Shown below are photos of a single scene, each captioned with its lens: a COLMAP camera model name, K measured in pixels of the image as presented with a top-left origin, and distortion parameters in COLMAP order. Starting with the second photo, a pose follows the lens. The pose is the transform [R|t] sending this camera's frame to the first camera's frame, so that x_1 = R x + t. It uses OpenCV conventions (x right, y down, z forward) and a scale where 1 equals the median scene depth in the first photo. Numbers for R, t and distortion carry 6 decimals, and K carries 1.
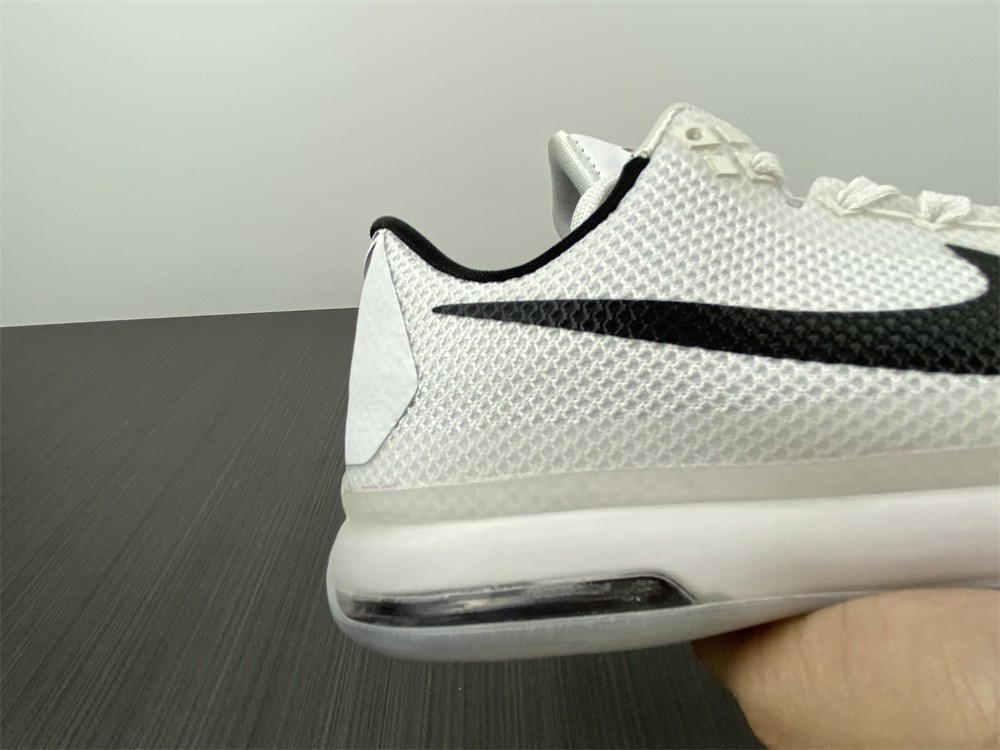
lens RADIAL K [[563.0, 0, 500.0], [0, 563.0, 375.0], [0, 0, 1]] dist [0.044894, -0.001730]
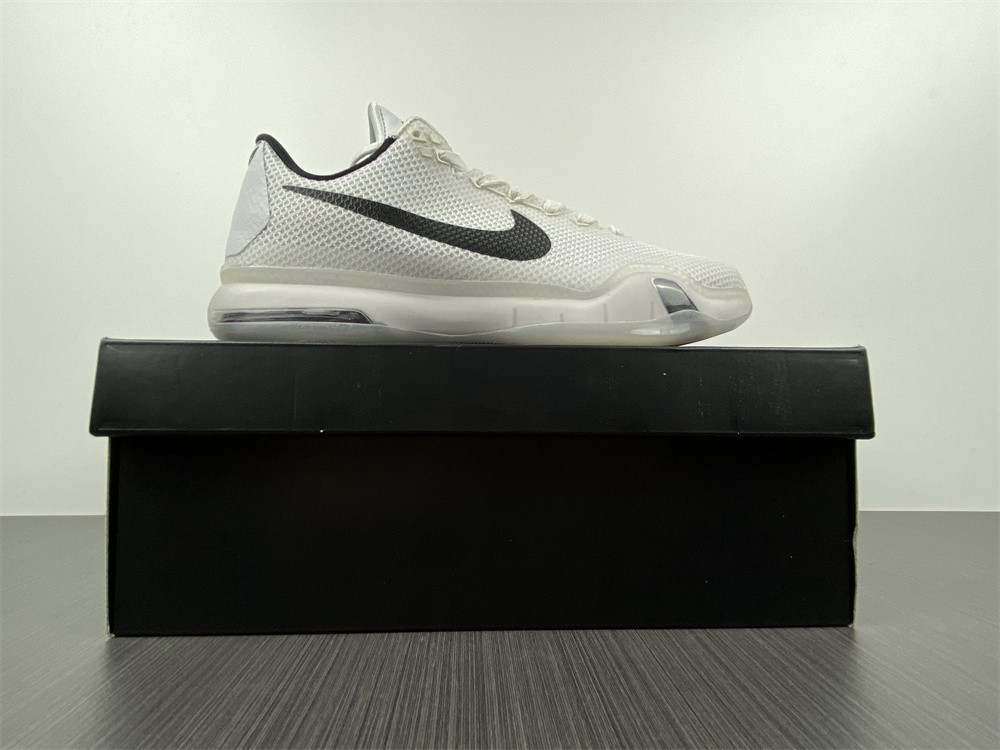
lens RADIAL K [[597.6, 0, 500.0], [0, 597.6, 375.0], [0, 0, 1]] dist [0.060491, -0.000391]
pose [[0.963388, 0.160357, 0.214868, 0.311493], [-0.179384, 0.981136, 0.072066, 0.285560], [-0.199259, -0.107972, 0.973980, -1.536504]]
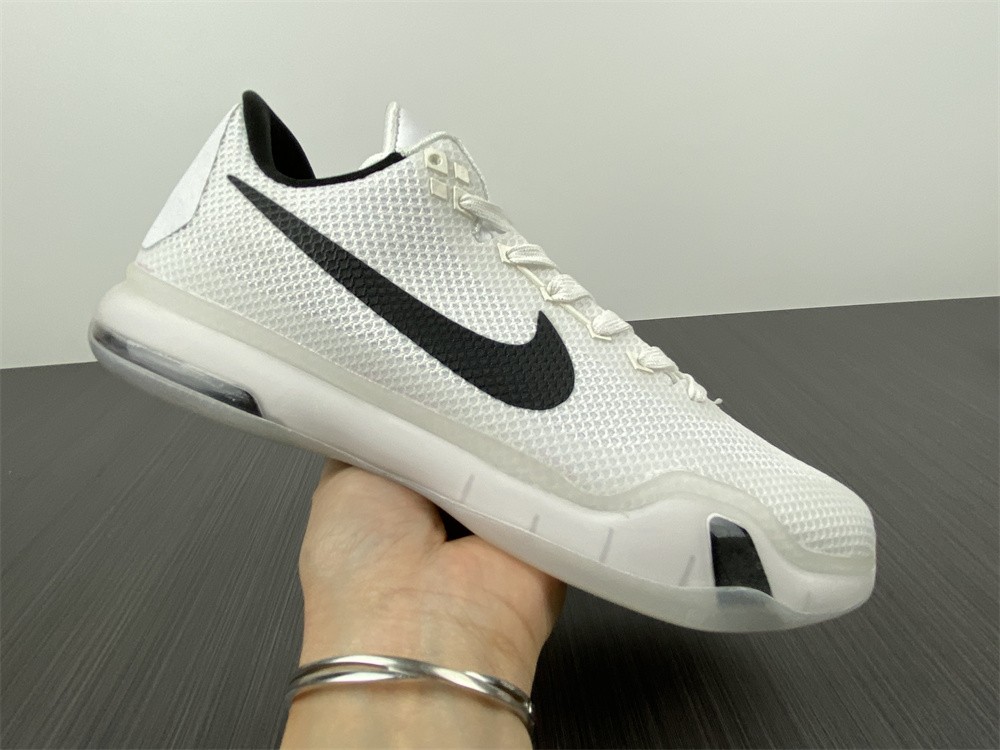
lens RADIAL K [[563.0, 0, 500.0], [0, 563.0, 375.0], [0, 0, 1]] dist [0.044894, -0.001730]
pose [[0.871557, 0.486190, 0.063315, 0.687377], [-0.489455, 0.855223, 0.170372, -0.291733], [0.028685, -0.179478, 0.983344, -0.527257]]
